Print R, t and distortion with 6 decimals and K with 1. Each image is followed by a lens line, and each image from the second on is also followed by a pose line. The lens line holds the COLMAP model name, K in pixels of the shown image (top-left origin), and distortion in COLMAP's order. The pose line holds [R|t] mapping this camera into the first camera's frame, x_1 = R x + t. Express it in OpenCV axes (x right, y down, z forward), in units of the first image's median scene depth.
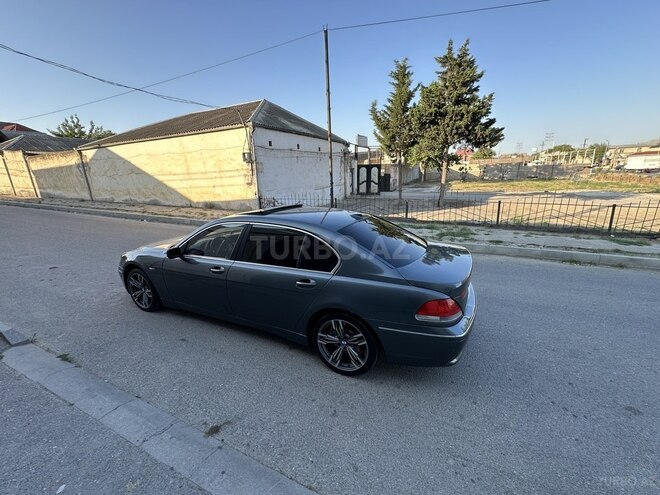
lens RADIAL K [[277.2, 0, 330.0], [0, 277.2, 247.5], [0, 0, 1]] dist [-0.004529, -0.000031]
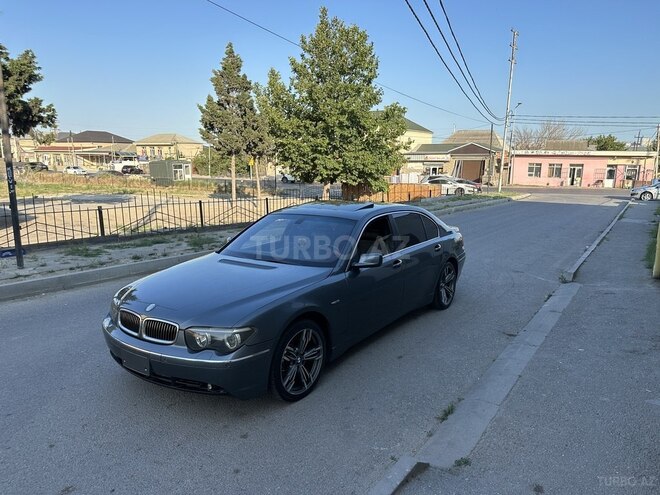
lens RADIAL K [[460.0, 0, 330.0], [0, 460.0, 247.5], [0, 0, 1]] dist [0.055123, -0.079461]
pose [[0.166951, -0.141449, 0.975766, -0.461675], [0.238447, 0.966071, 0.099246, -0.042813], [-0.956698, 0.216100, 0.195015, 0.211251]]
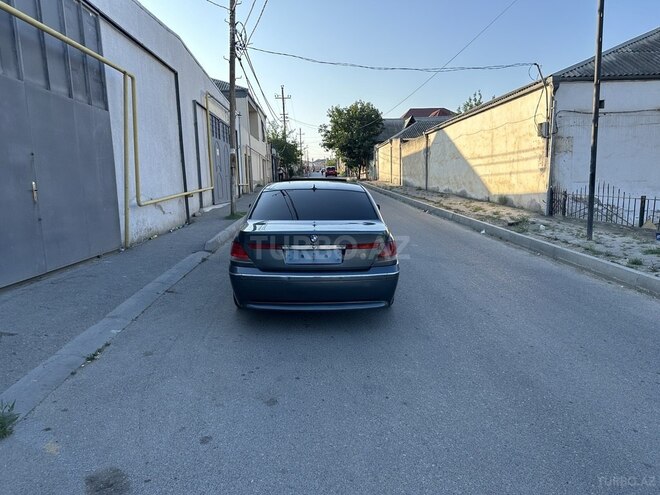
lens RADIAL K [[460.0, 0, 330.0], [0, 460.0, 247.5], [0, 0, 1]] dist [0.055123, -0.079461]
pose [[0.460154, 0.154510, -0.874291, 0.398220], [-0.224118, 0.973064, 0.054009, 0.001596], [0.859087, 0.171092, 0.482388, 0.064906]]
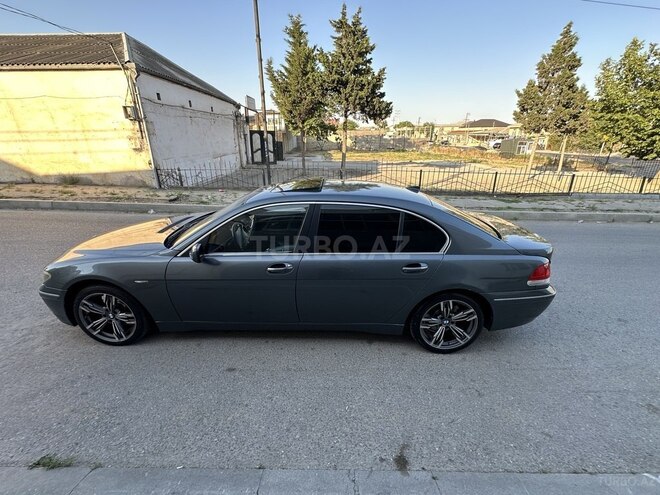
lens RADIAL K [[277.2, 0, 330.0], [0, 277.2, 247.5], [0, 0, 1]] dist [-0.004529, -0.000031]
pose [[0.904703, -0.122473, 0.408059, -0.135741], [0.079155, 0.989434, 0.121468, -0.012698], [-0.418624, -0.077593, 0.904839, 0.062922]]
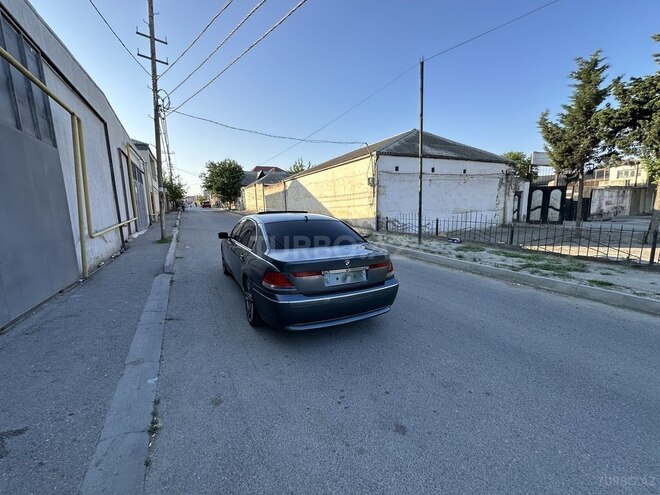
lens RADIAL K [[277.2, 0, 330.0], [0, 277.2, 247.5], [0, 0, 1]] dist [-0.004529, -0.000031]
pose [[0.794545, 0.104043, -0.598225, 0.235398], [-0.158847, 0.986517, -0.039401, 0.013733], [0.586059, 0.126332, 0.800359, 0.012612]]
